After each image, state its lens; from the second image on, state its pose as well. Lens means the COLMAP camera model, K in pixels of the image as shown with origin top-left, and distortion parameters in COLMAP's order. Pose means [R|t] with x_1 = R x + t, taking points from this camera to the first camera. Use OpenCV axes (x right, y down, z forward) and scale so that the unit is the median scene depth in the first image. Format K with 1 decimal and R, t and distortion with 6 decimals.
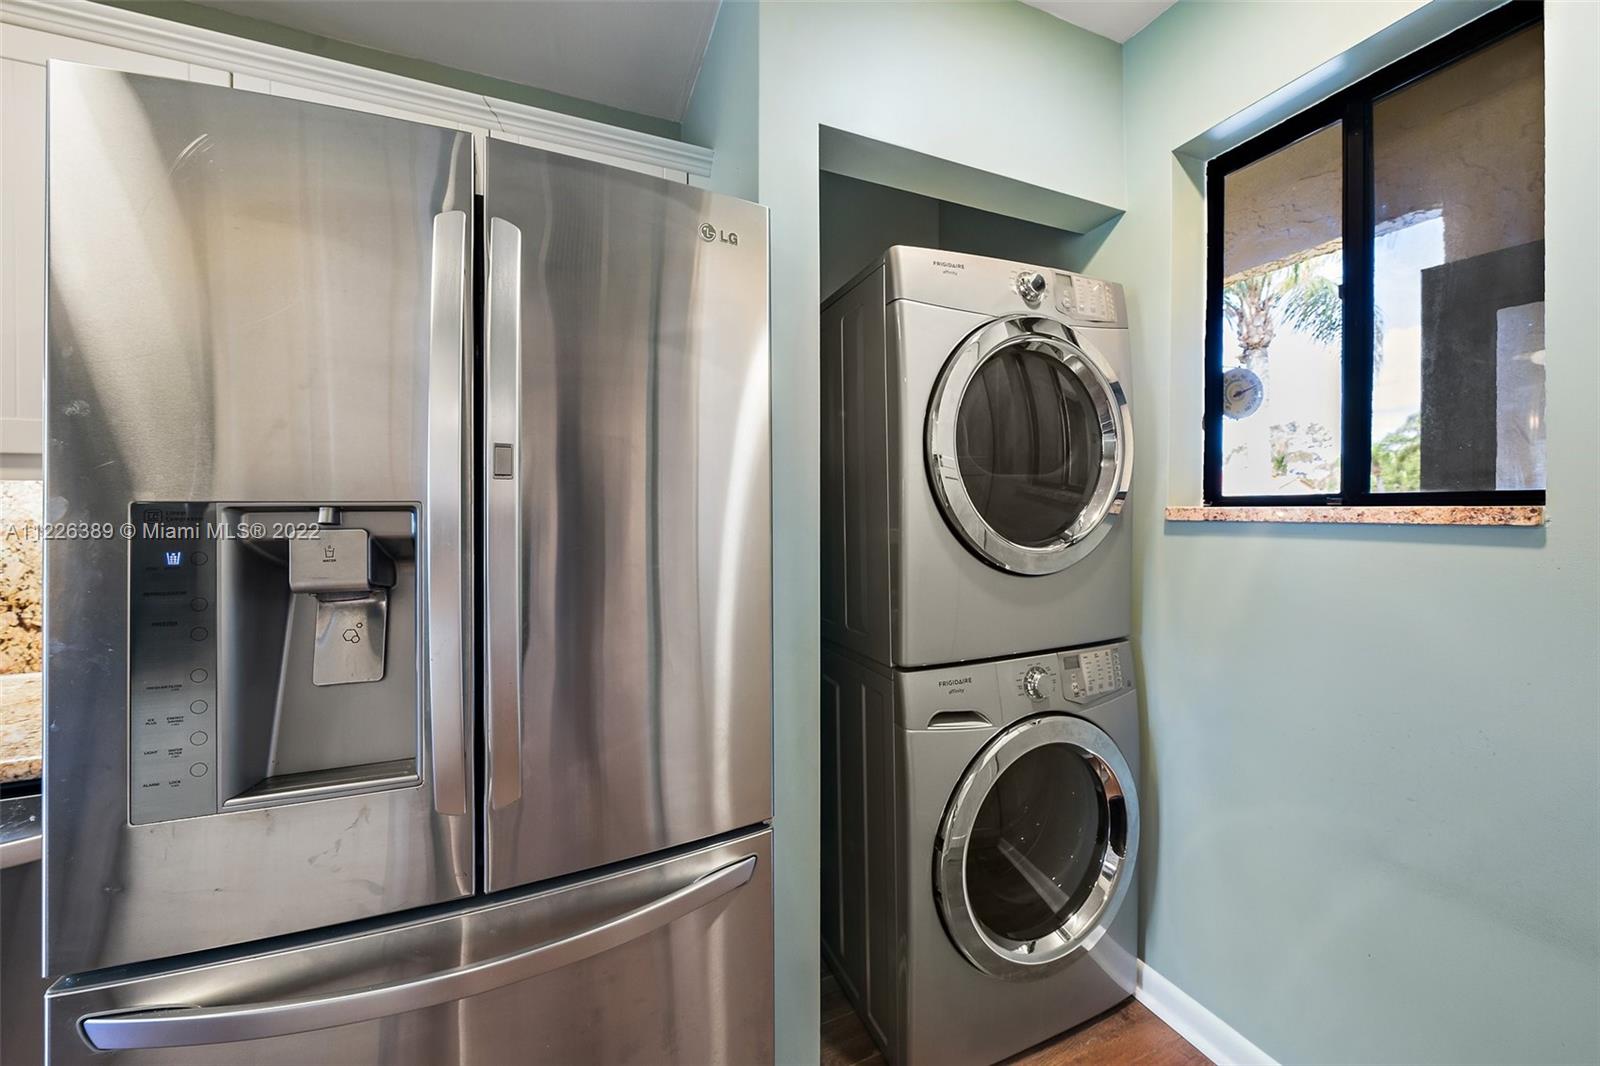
lens RADIAL K [[582.3, 0, 782.4], [0, 582.3, 520.0], [0, 0, 1]] dist [-0.002061, 0.000260]
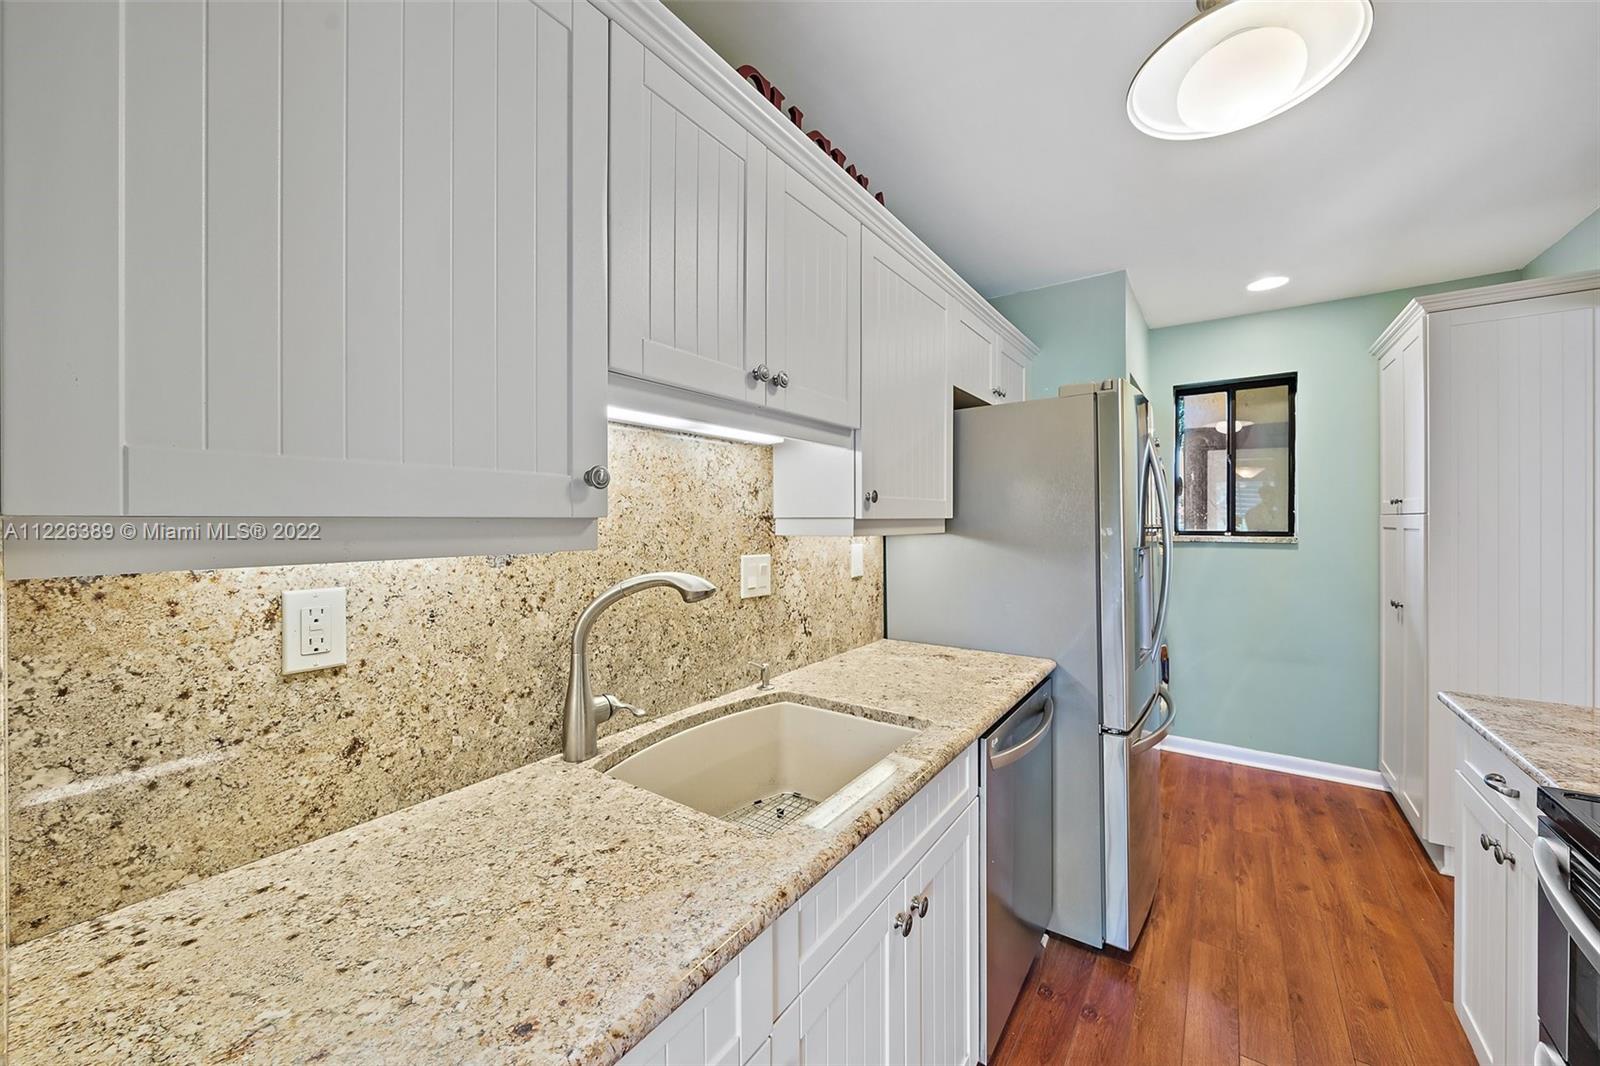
lens RADIAL K [[582.3, 0, 823.1], [0, 582.3, 524.5], [0, 0, 1]] dist [-0.002061, 0.000260]
pose [[0.827099, -0.005190, 0.562033, -3.337878], [0.013432, 0.999854, -0.010533, -0.114757], [-0.561896, 0.016262, 0.827048, -0.367071]]
